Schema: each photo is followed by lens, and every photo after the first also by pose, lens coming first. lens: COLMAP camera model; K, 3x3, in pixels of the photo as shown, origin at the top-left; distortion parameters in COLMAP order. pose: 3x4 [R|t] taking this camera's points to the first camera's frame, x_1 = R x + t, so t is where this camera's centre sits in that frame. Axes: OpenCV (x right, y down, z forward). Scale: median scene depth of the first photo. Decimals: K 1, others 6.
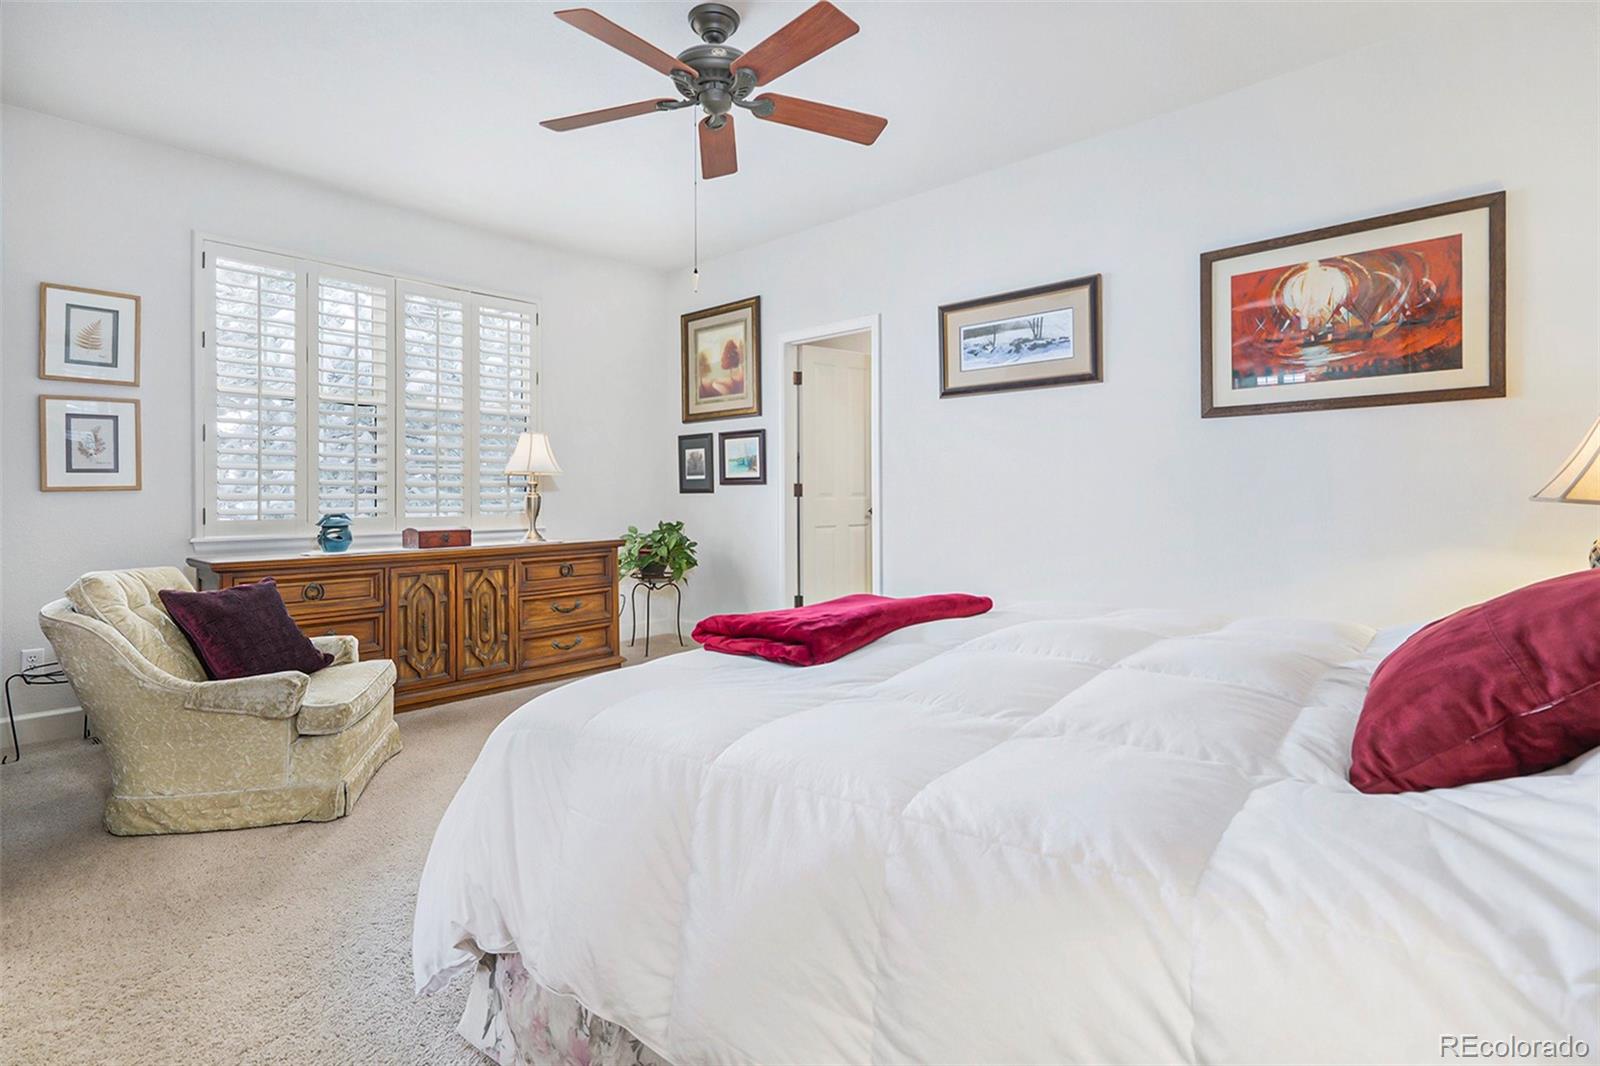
lens RADIAL K [[765.3, 0, 791.5], [0, 765.3, 487.3], [0, 0, 1]] dist [0.002580, 0.002018]
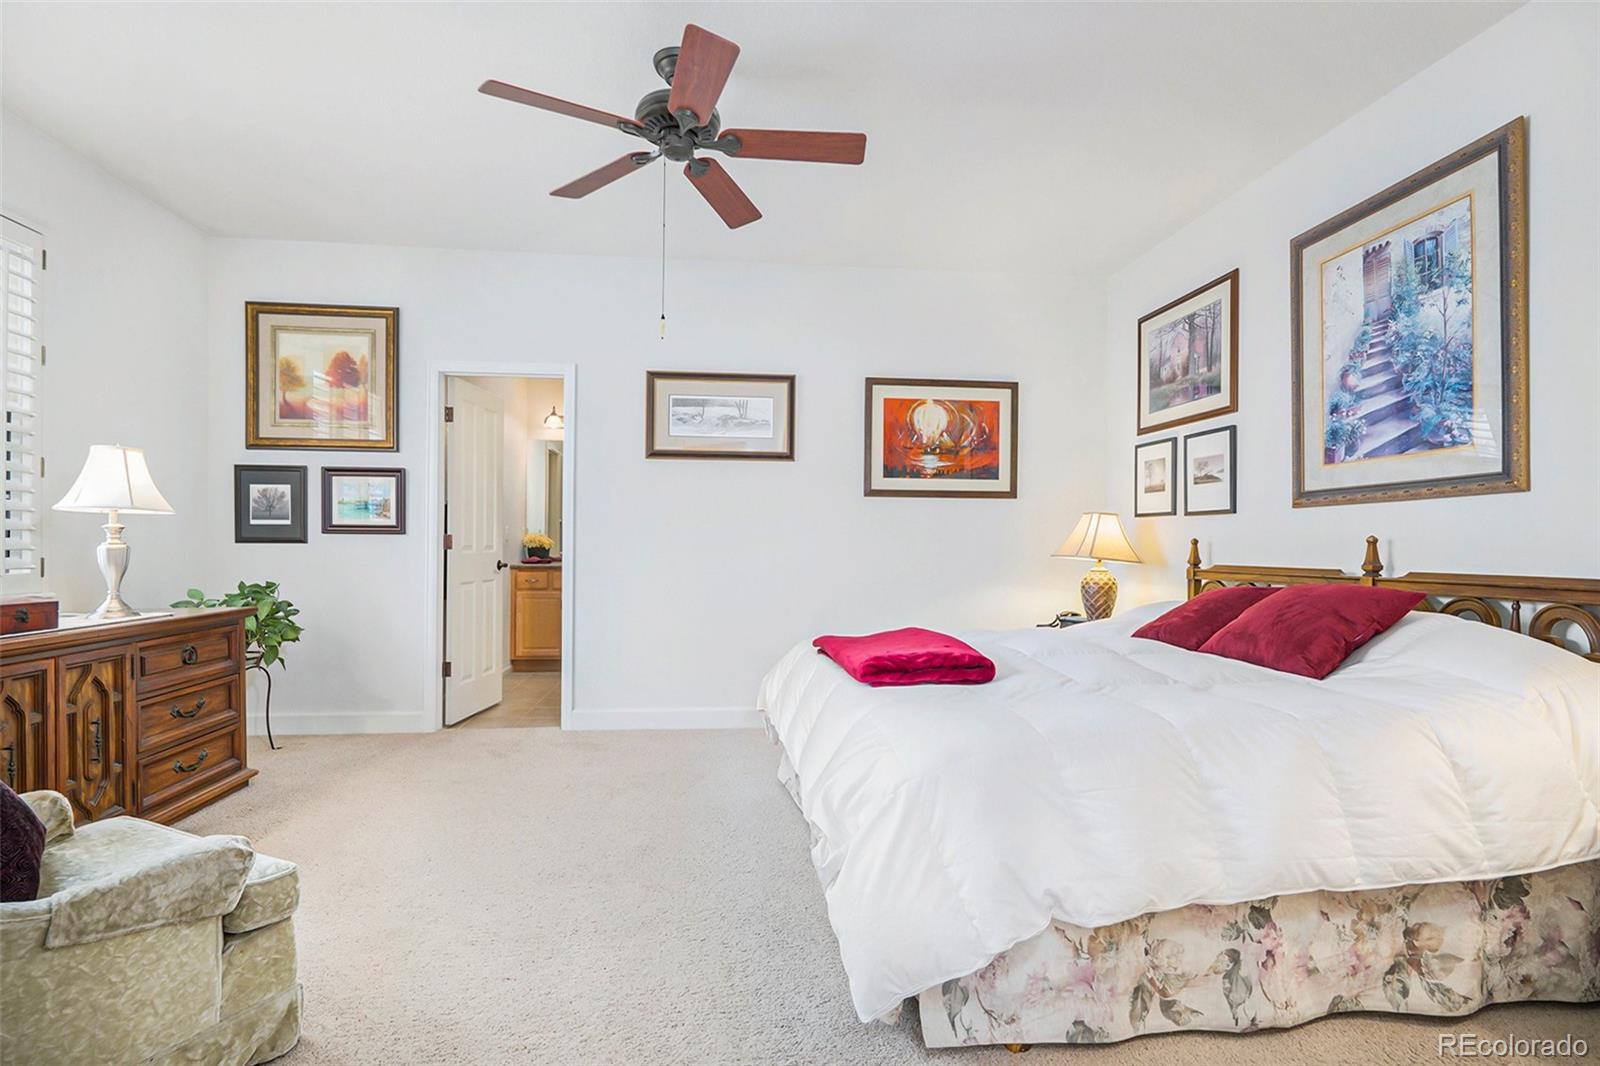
lens RADIAL K [[765.3, 0, 797.9], [0, 765.3, 547.8], [0, 0, 1]] dist [0.002580, 0.002018]
pose [[0.653024, 0.011153, 0.757255, -0.475353], [-0.018525, 0.999828, 0.001250, 0.001975], [-0.757111, -0.014844, 0.653118, 0.152792]]
